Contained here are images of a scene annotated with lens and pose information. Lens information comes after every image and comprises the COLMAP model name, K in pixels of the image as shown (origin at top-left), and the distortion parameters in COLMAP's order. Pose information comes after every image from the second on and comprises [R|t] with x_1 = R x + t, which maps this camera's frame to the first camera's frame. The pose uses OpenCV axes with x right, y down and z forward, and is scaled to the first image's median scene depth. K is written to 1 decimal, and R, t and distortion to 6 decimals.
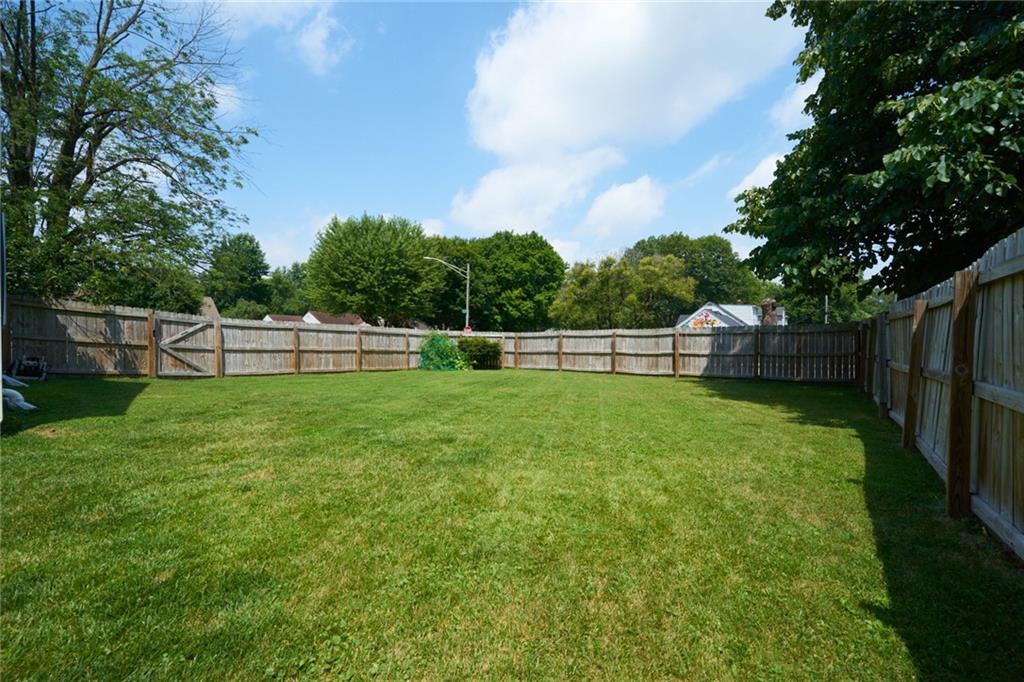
lens RADIAL K [[390.5, 0, 510.3], [0, 390.5, 341.7], [0, 0, 1]] dist [0.006277, -0.000001]
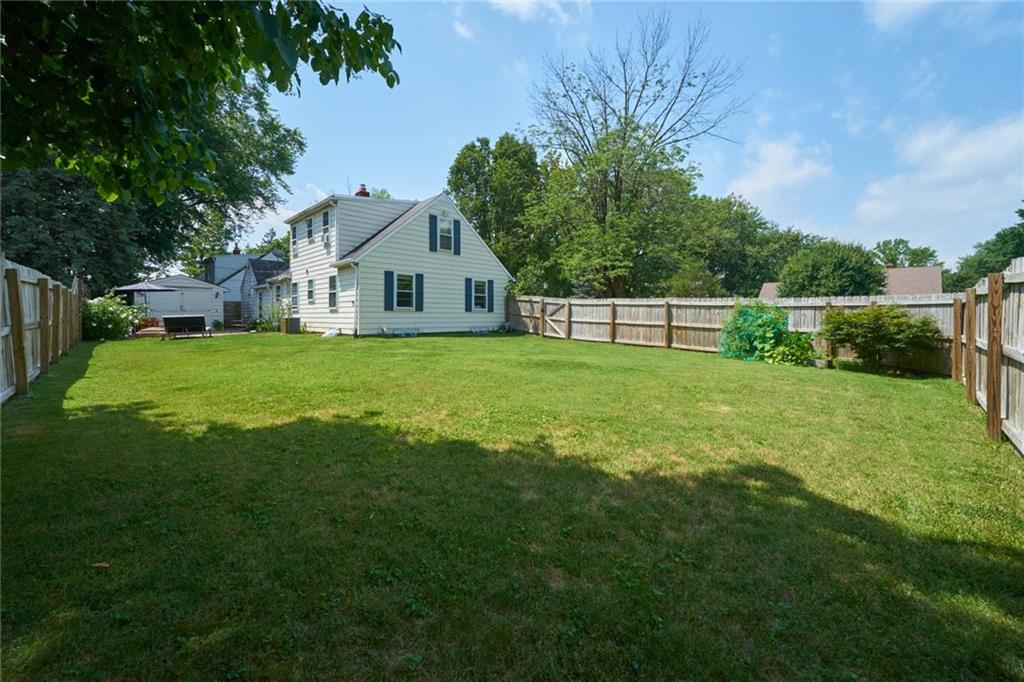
lens RADIAL K [[390.5, 0, 508.0], [0, 390.5, 317.2], [0, 0, 1]] dist [0.006277, -0.000001]
pose [[-0.090549, -0.006313, -0.995872, 0.863202], [-0.014567, 0.999881, -0.005014, 0.019380], [0.995785, 0.014053, -0.090630, 1.073293]]
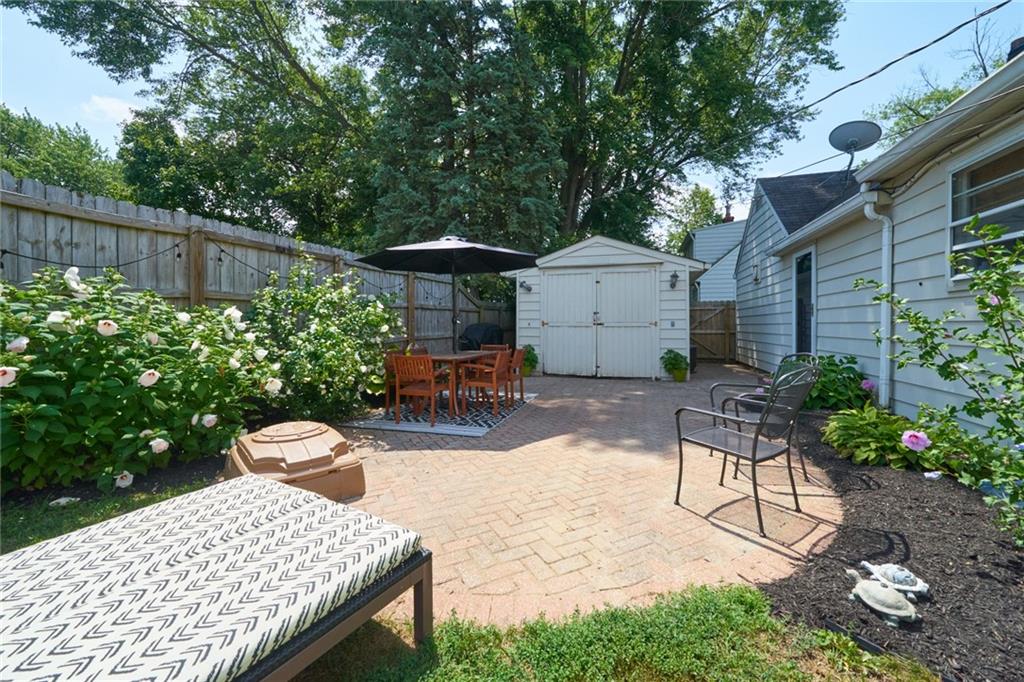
lens RADIAL K [[390.5, 0, 523.4], [0, 390.5, 326.8], [0, 0, 1]] dist [0.006277, -0.000001]
pose [[-0.925663, -0.013310, -0.378115, -0.741257], [-0.018323, 0.999785, 0.009663, -0.002475], [0.377905, 0.015873, -0.925708, -0.253526]]
